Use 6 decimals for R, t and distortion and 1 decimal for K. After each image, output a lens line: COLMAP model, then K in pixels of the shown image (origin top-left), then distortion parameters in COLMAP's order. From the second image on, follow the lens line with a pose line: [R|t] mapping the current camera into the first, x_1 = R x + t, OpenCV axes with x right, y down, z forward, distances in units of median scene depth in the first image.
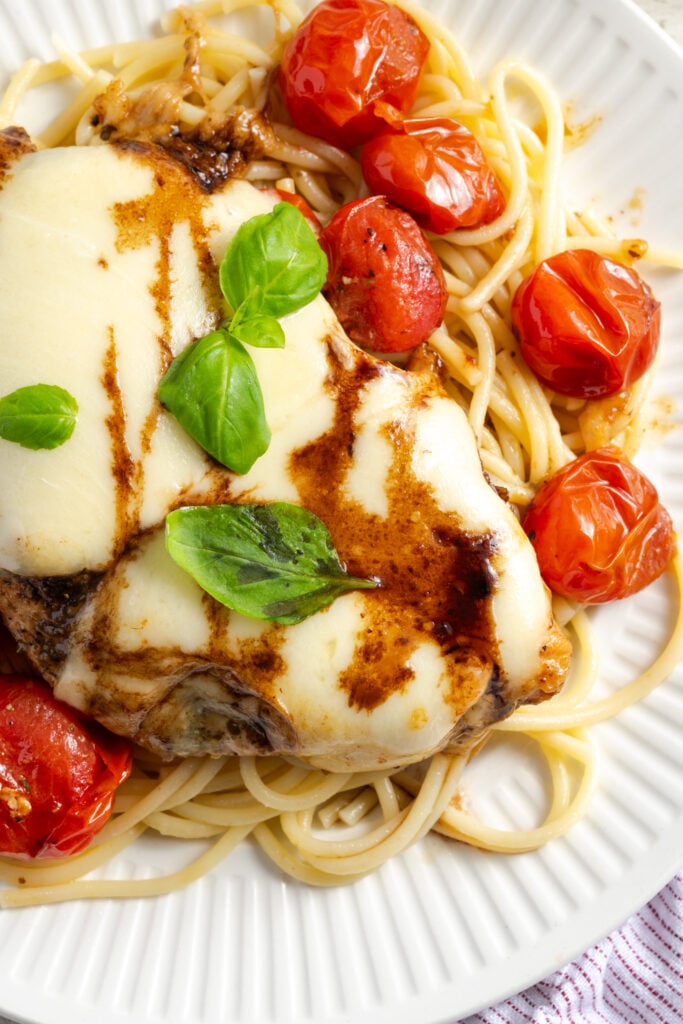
lens RADIAL K [[3355.7, 0, 341.5], [0, 3355.7, 512.0], [0, 0, 1]] dist [-0.025386, 0.235367]
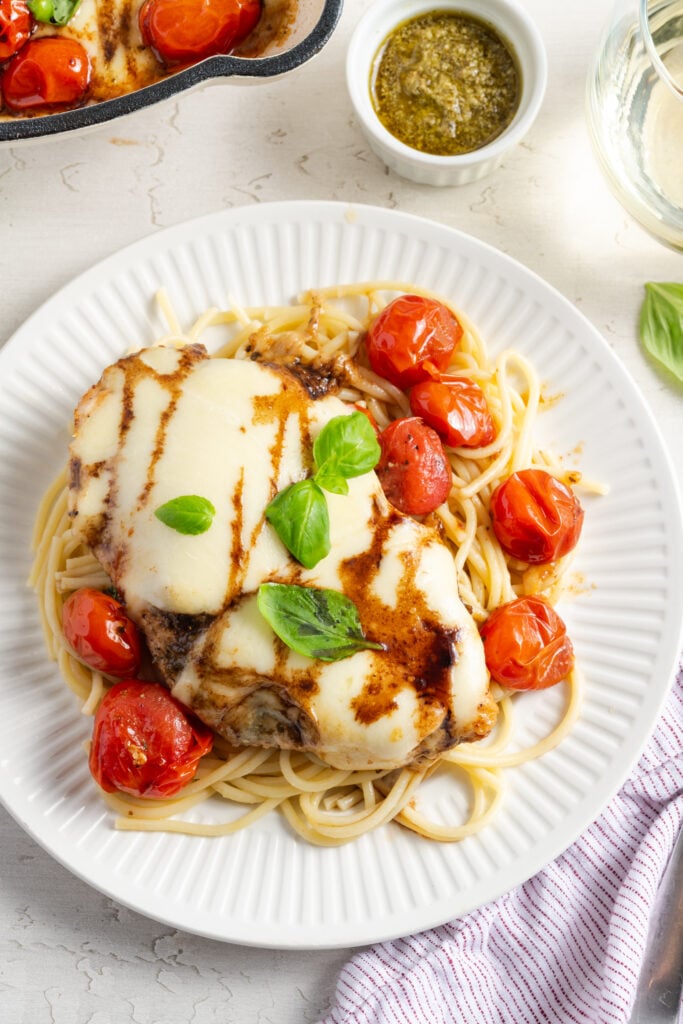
lens RADIAL K [[3155.4, 0, 341.5], [0, 3155.4, 512.0], [0, 0, 1]] dist [-0.035377, 0.504908]
pose [[0.989446, 0.144077, -0.015431, 0.004728], [-0.144834, 0.980142, -0.135442, 0.160747], [-0.004390, 0.136247, 0.990665, -0.488846]]
